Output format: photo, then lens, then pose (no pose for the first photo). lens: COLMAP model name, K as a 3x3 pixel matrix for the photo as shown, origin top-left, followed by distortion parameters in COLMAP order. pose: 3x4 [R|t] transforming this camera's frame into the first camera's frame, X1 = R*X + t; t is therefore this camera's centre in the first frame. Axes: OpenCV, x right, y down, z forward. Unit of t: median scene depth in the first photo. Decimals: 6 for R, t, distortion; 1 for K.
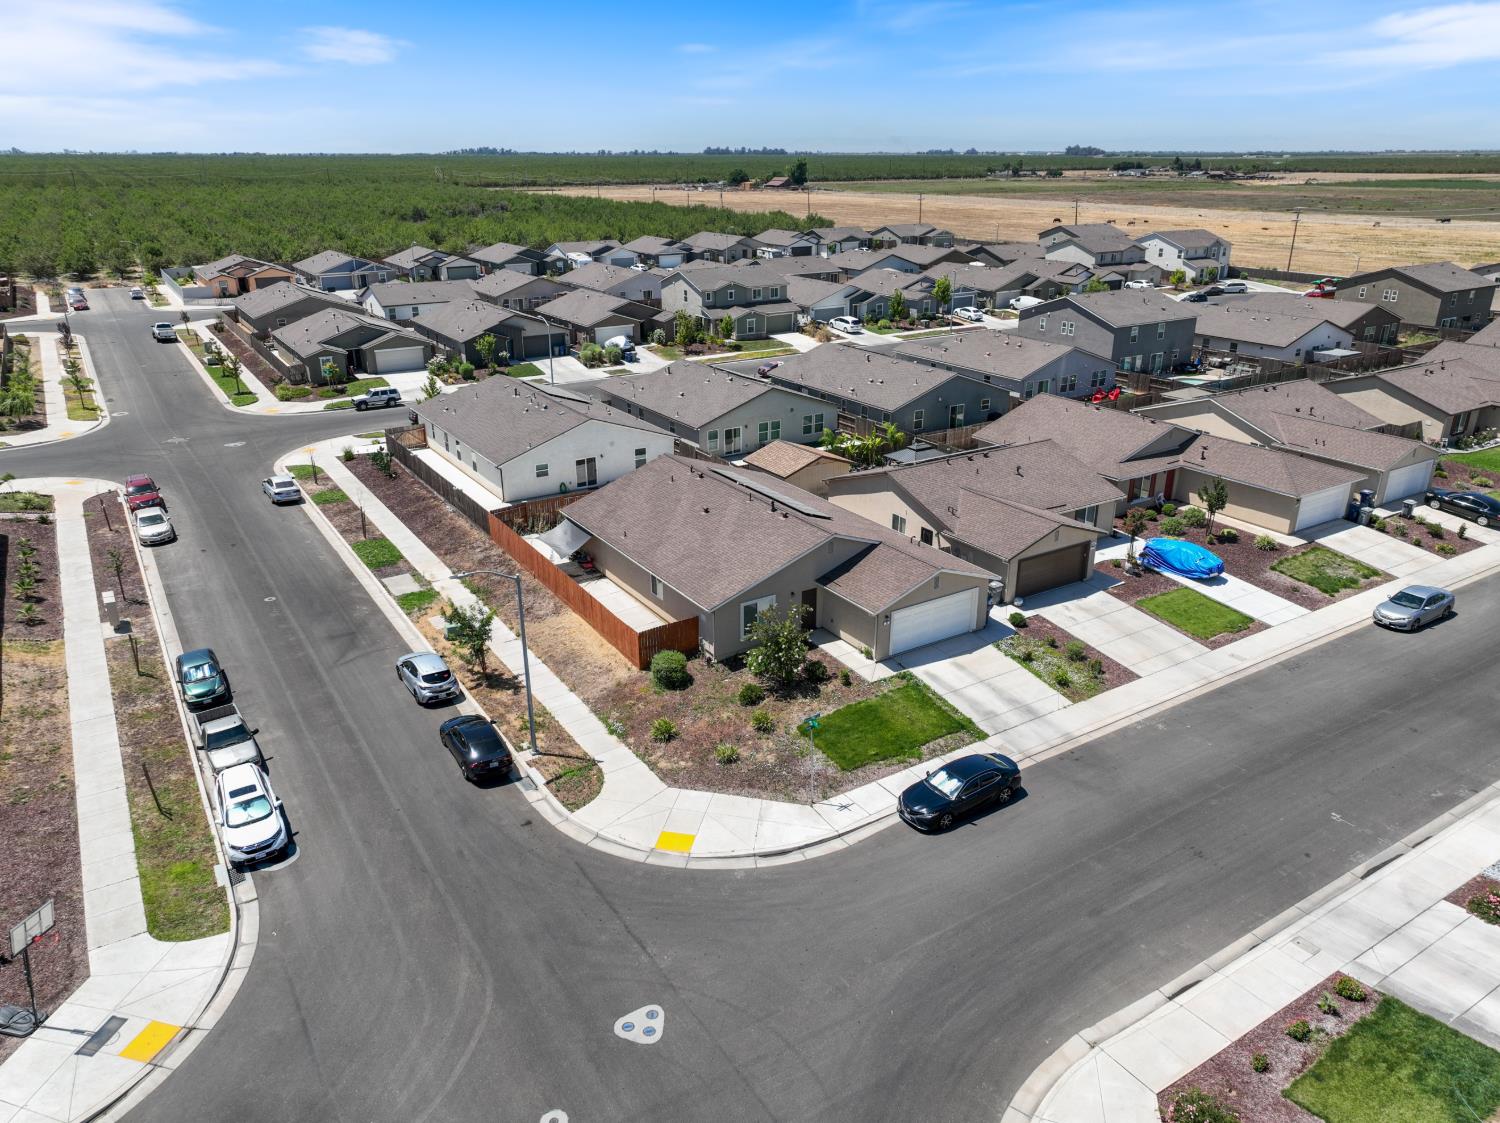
lens RADIAL K [[1054.4, 0, 752.0], [0, 1054.4, 560.1], [0, 0, 1]] dist [0.003393, 0.010056]
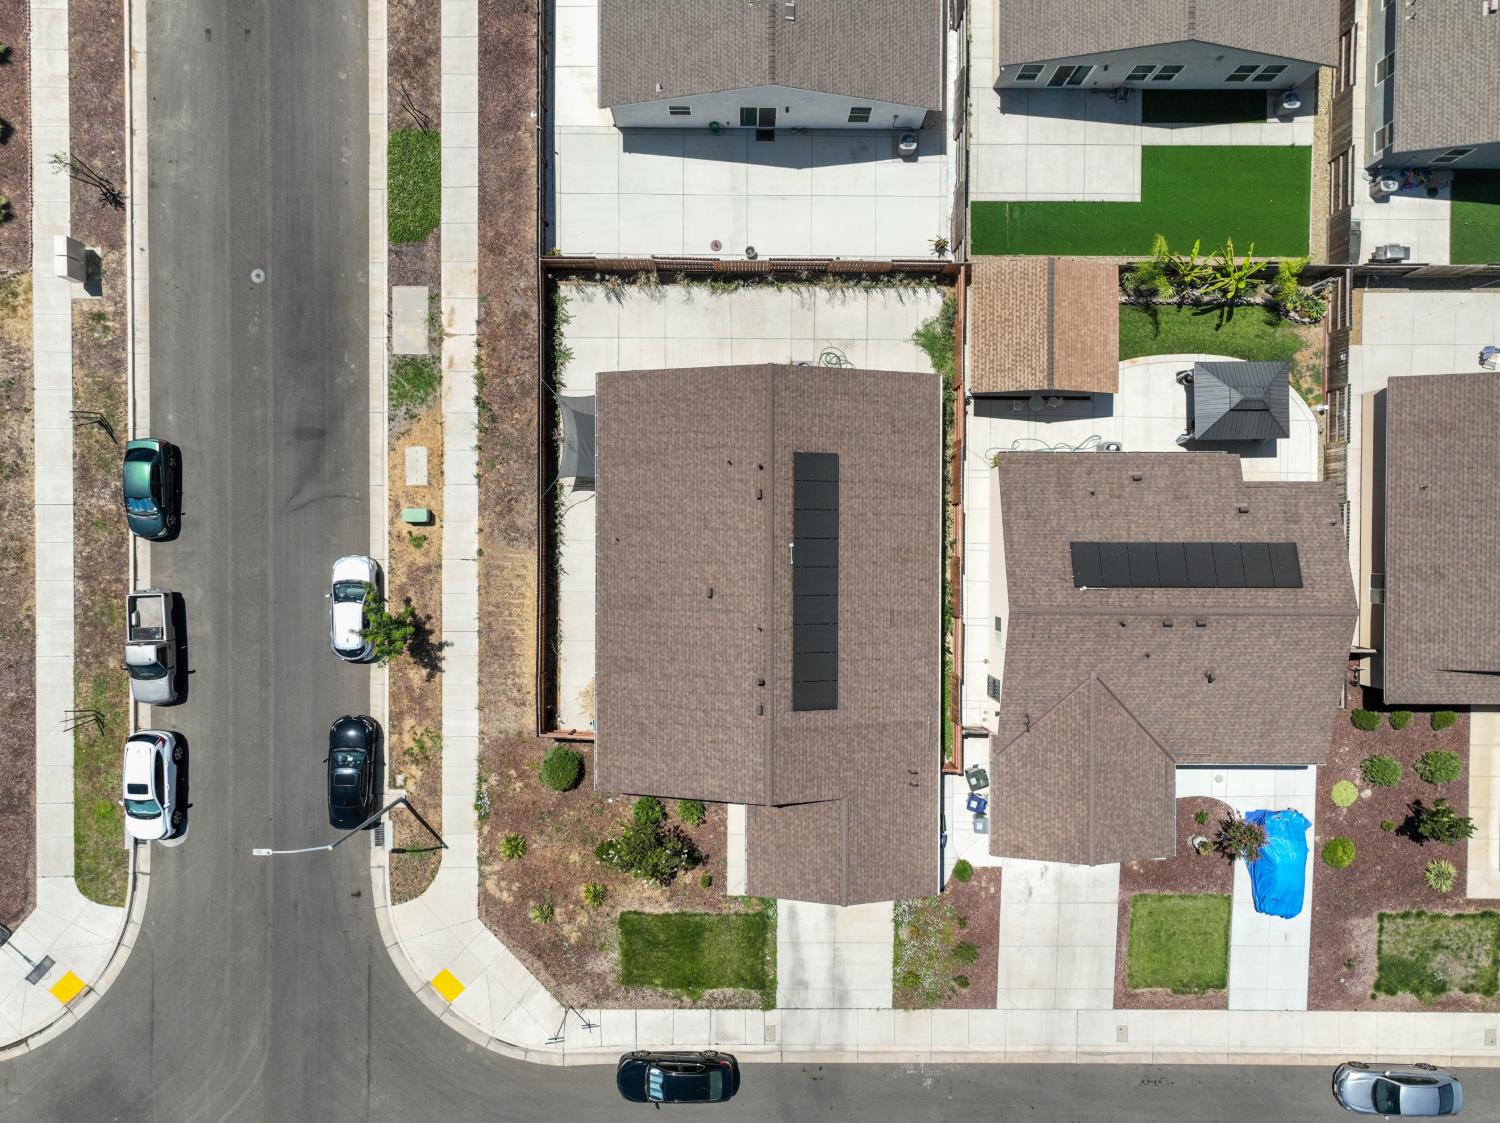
lens RADIAL K [[1054.4, 0, 751.3], [0, 1054.4, 566.4], [0, 0, 1]] dist [0.003393, 0.010056]
pose [[0.840029, 0.542343, 0.014674, -0.041374], [-0.204357, 0.291240, 0.934568, -0.781089], [0.502583, -0.788063, 0.355482, 0.797721]]
